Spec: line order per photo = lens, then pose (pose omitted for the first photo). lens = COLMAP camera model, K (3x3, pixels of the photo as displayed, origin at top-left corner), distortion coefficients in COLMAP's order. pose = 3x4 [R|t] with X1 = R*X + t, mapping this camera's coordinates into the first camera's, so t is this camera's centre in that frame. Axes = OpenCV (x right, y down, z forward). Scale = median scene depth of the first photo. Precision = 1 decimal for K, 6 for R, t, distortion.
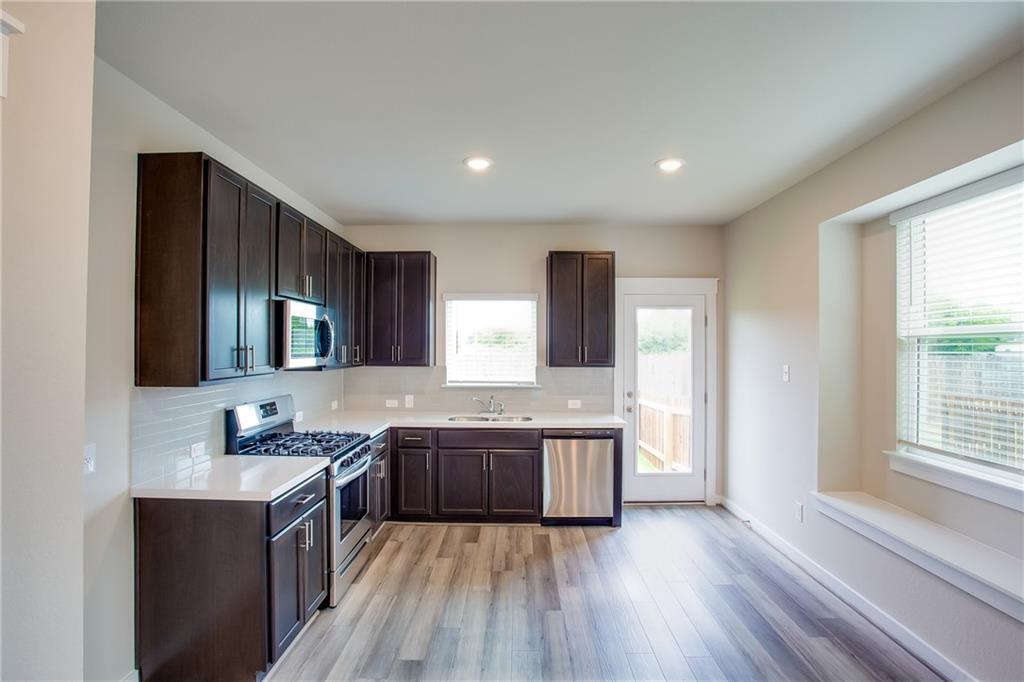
lens RADIAL K [[506.1, 0, 512.0], [0, 506.1, 341.0], [0, 0, 1]] dist [-0.046231, 0.000479]
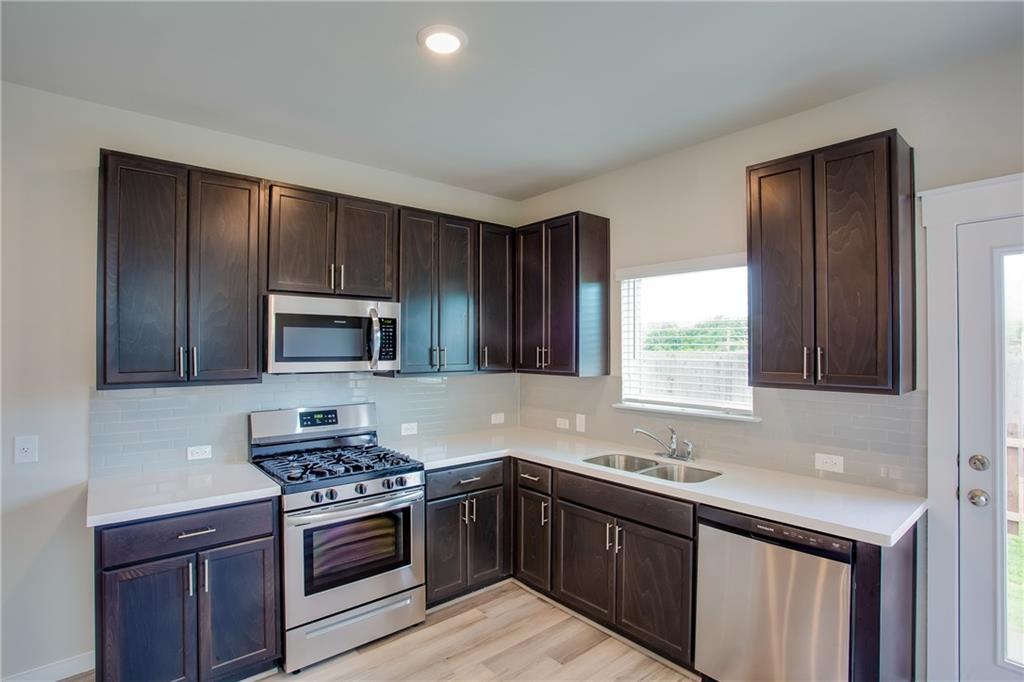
lens RADIAL K [[506.1, 0, 512.0], [0, 506.1, 341.0], [0, 0, 1]] dist [-0.046231, 0.000479]
pose [[0.658048, -0.012669, -0.752870, 0.301912], [0.009727, 0.999918, -0.008325, 0.006608], [0.752913, -0.001845, 0.658117, 0.474221]]
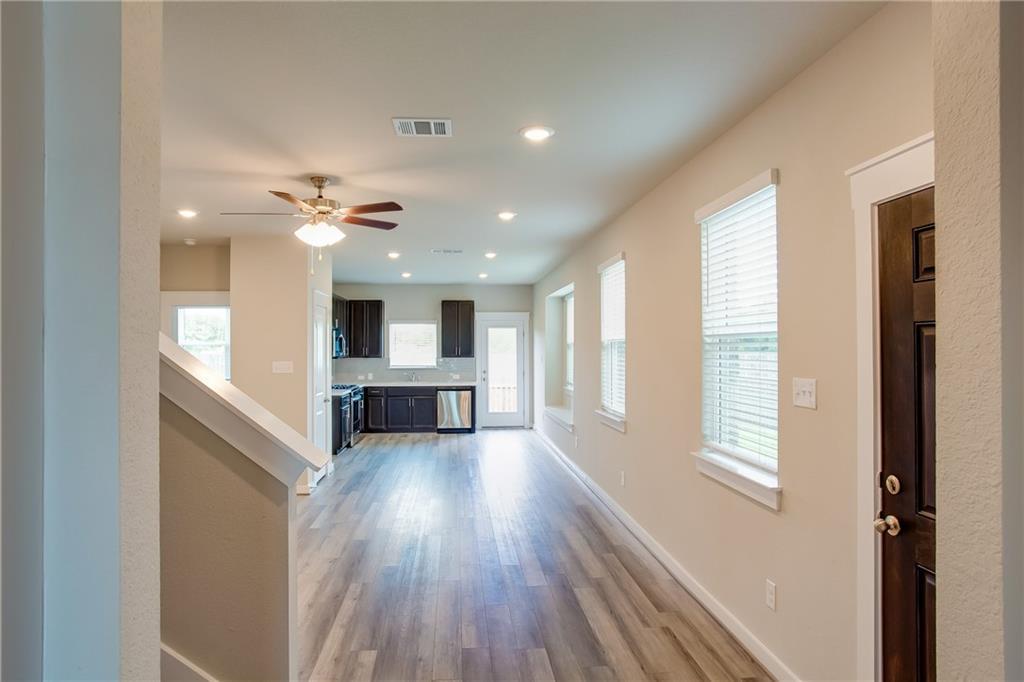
lens RADIAL K [[613.1, 0, 512.0], [0, 613.1, 341.0], [0, 0, 1]] dist [-0.000687, 0.000126]
pose [[0.994176, -0.004304, 0.107682, 0.089153], [0.004360, 0.999990, -0.000287, -0.013667], [-0.107680, 0.000755, 0.994185, -1.490169]]
